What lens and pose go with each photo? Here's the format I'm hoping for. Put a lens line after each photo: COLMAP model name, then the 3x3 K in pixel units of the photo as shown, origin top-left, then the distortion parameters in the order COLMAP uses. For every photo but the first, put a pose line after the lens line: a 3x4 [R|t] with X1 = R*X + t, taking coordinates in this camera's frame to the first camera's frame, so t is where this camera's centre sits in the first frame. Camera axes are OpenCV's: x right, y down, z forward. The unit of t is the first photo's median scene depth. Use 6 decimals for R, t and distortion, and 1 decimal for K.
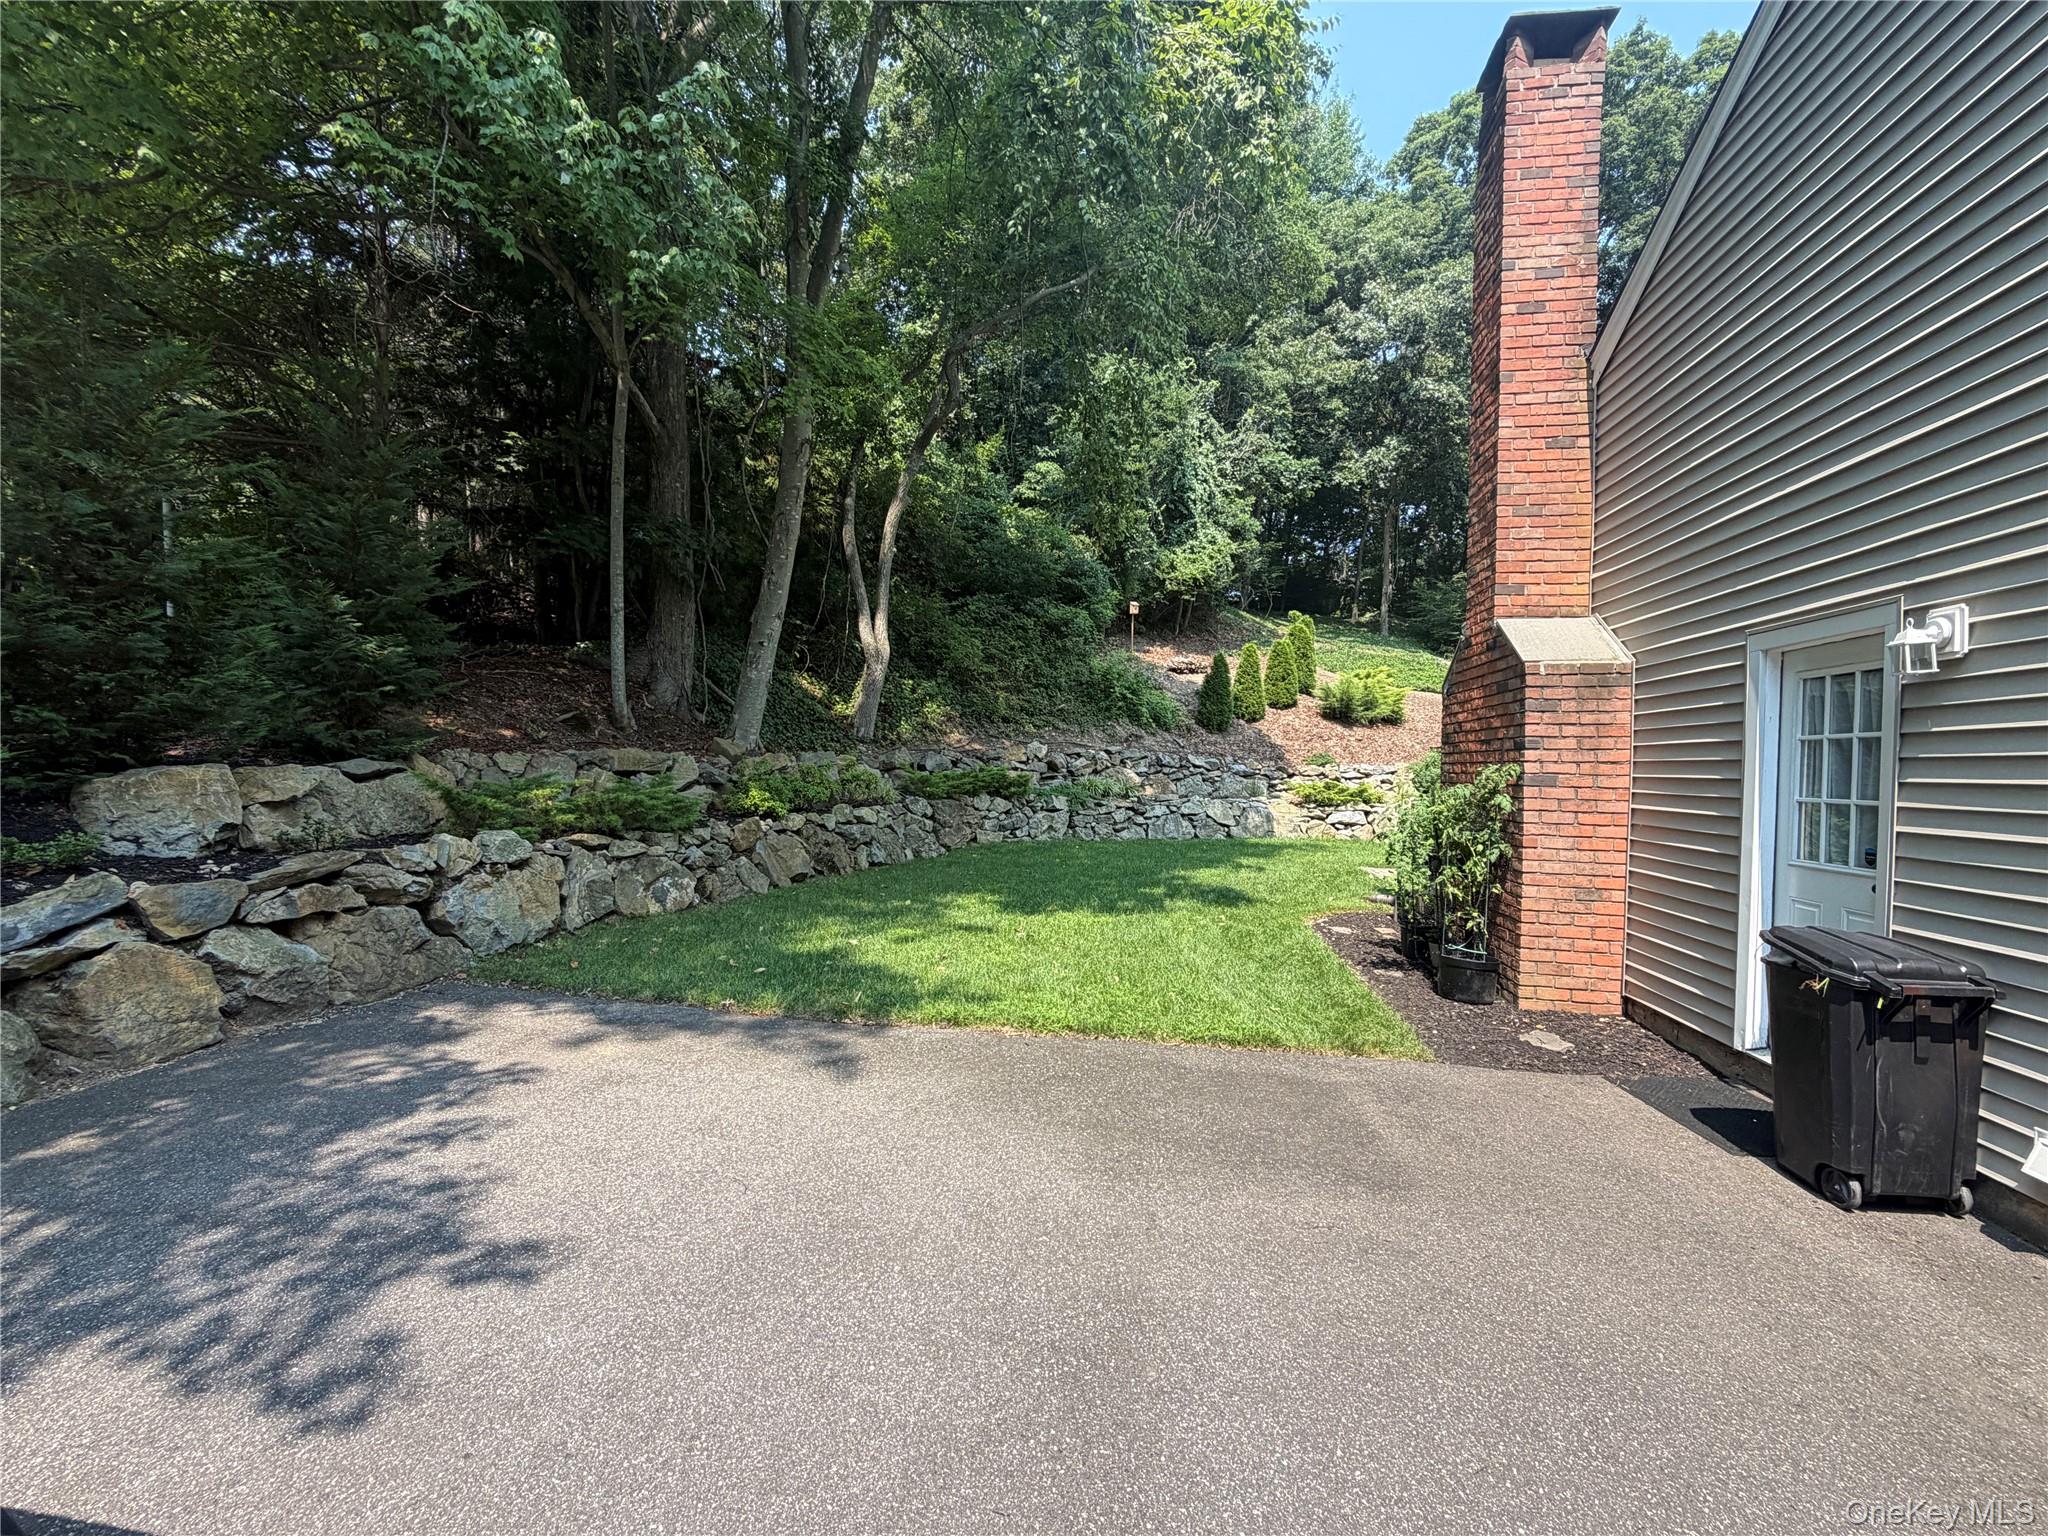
lens RADIAL K [[900.4, 0, 1015.9], [0, 900.4, 778.3], [0, 0, 1]] dist [0.001935, -0.002346]
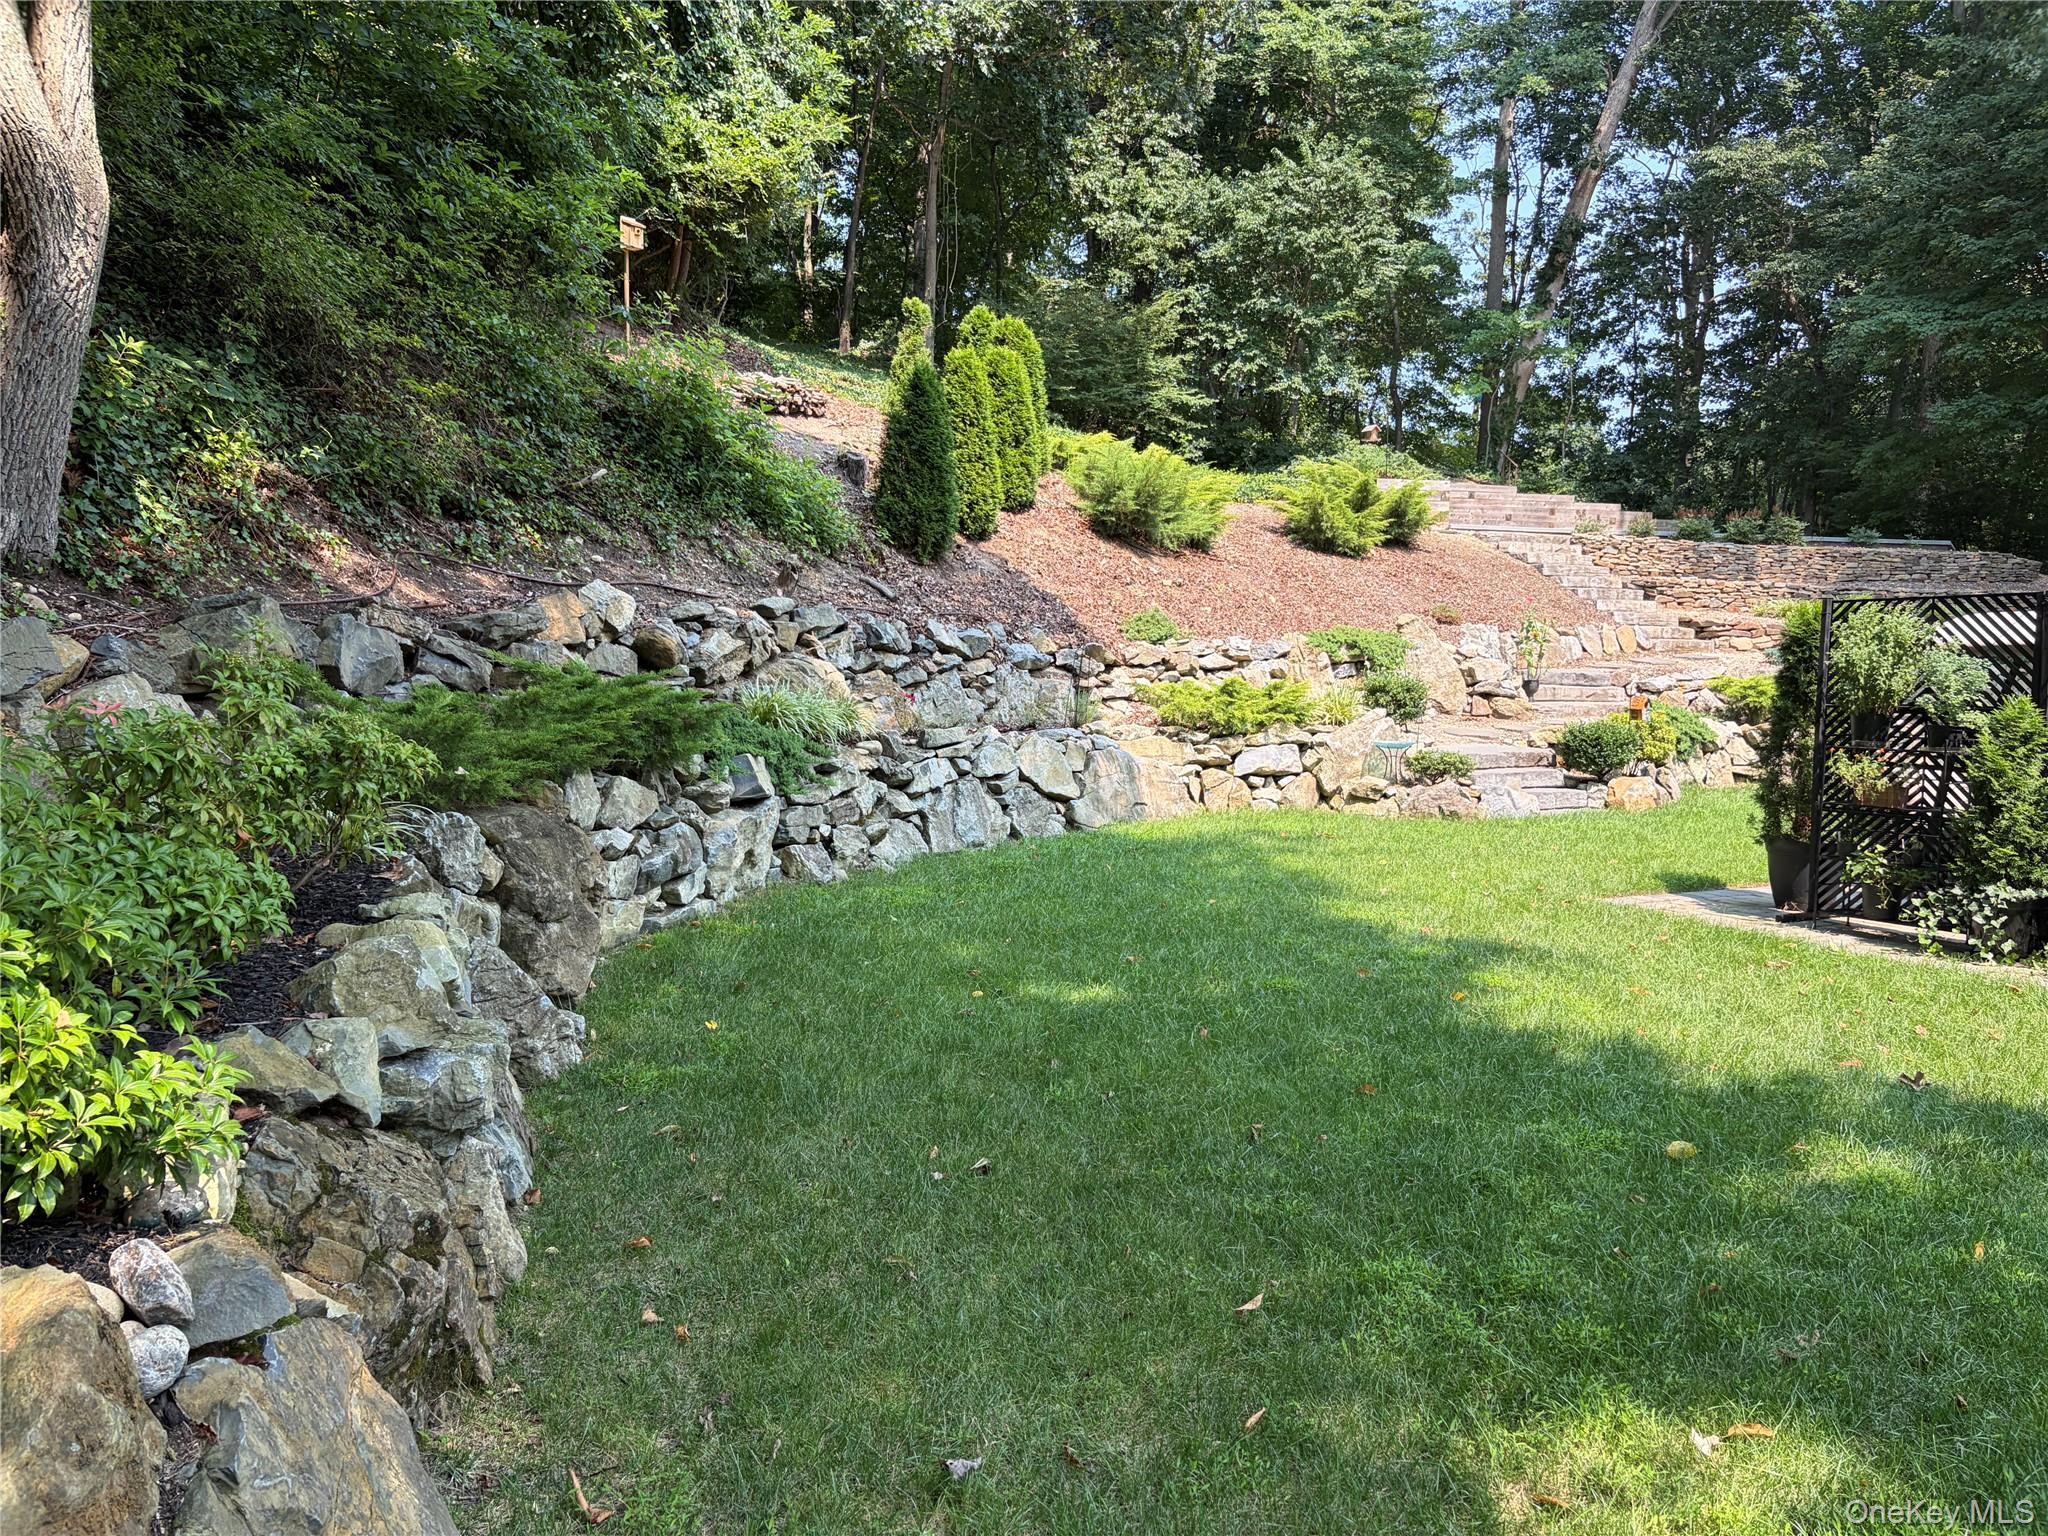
lens RADIAL K [[1555.2, 0, 1025.3], [0, 1555.2, 780.4], [0, 0, 1]] dist [0.053464, -0.047792]
pose [[0.820713, -0.064172, 0.567726, -0.153903], [0.016297, 0.995897, 0.089011, -0.015334], [-0.571108, -0.063800, 0.818392, 0.408756]]
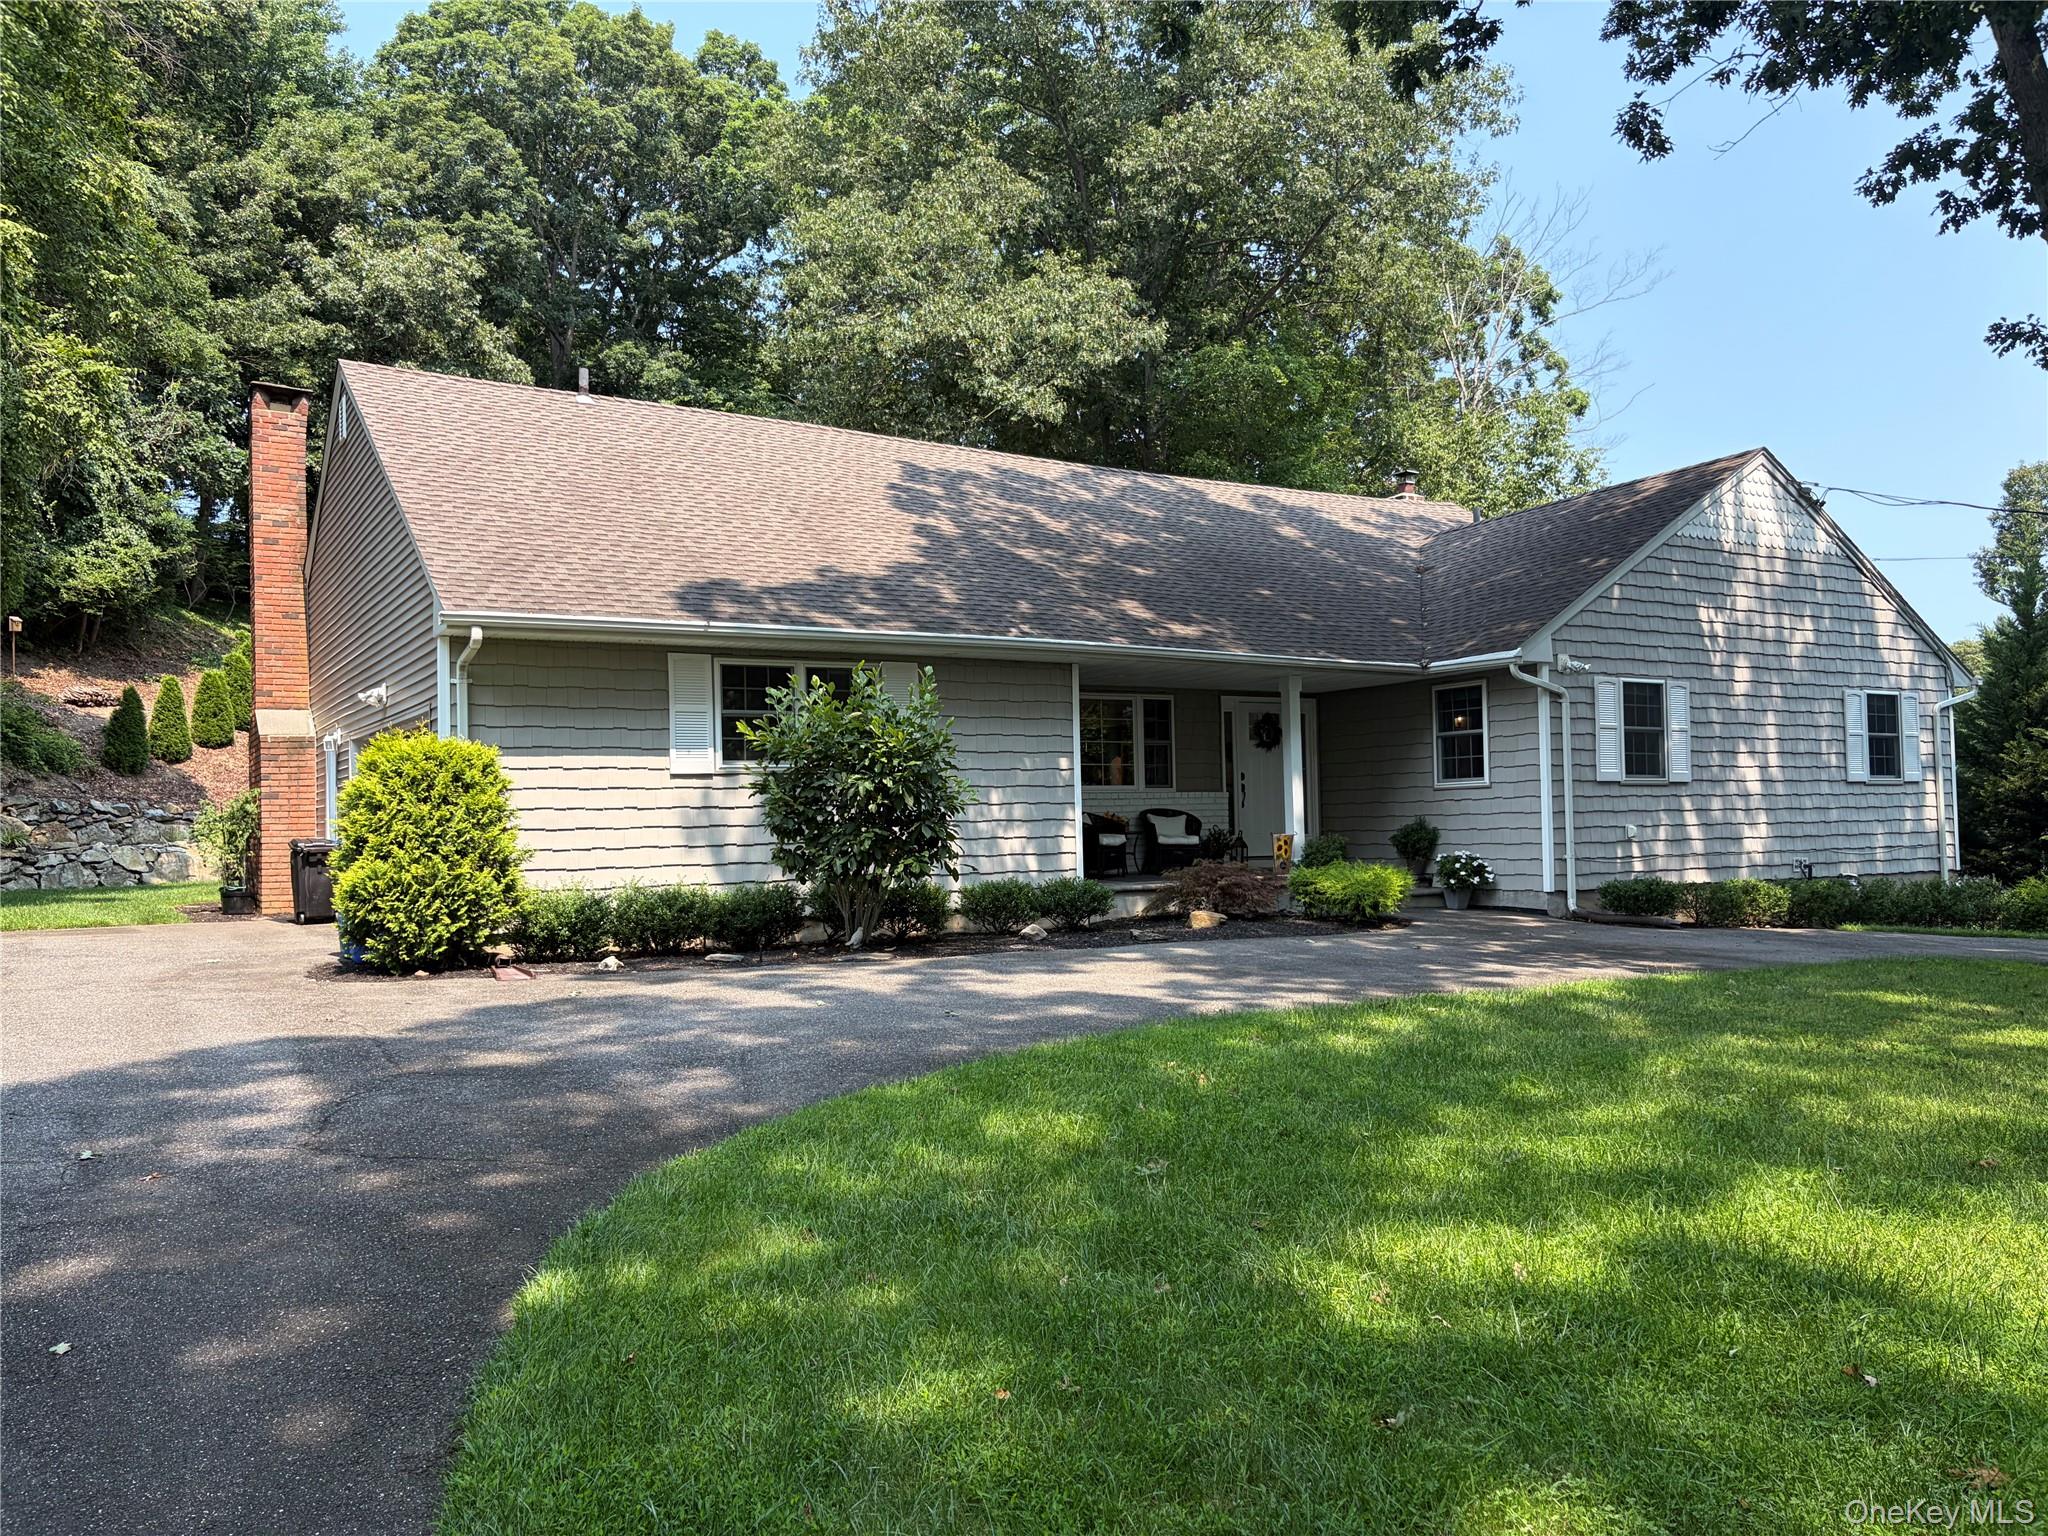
lens RADIAL K [[1555.2, 0, 1023.3], [0, 1555.2, 772.0], [0, 0, 1]] dist [0.053464, -0.047792]
pose [[0.765687, -0.016276, 0.643007, -0.107430], [0.048993, 0.998251, -0.033072, 0.043261], [-0.641345, 0.056826, 0.765146, -0.802316]]
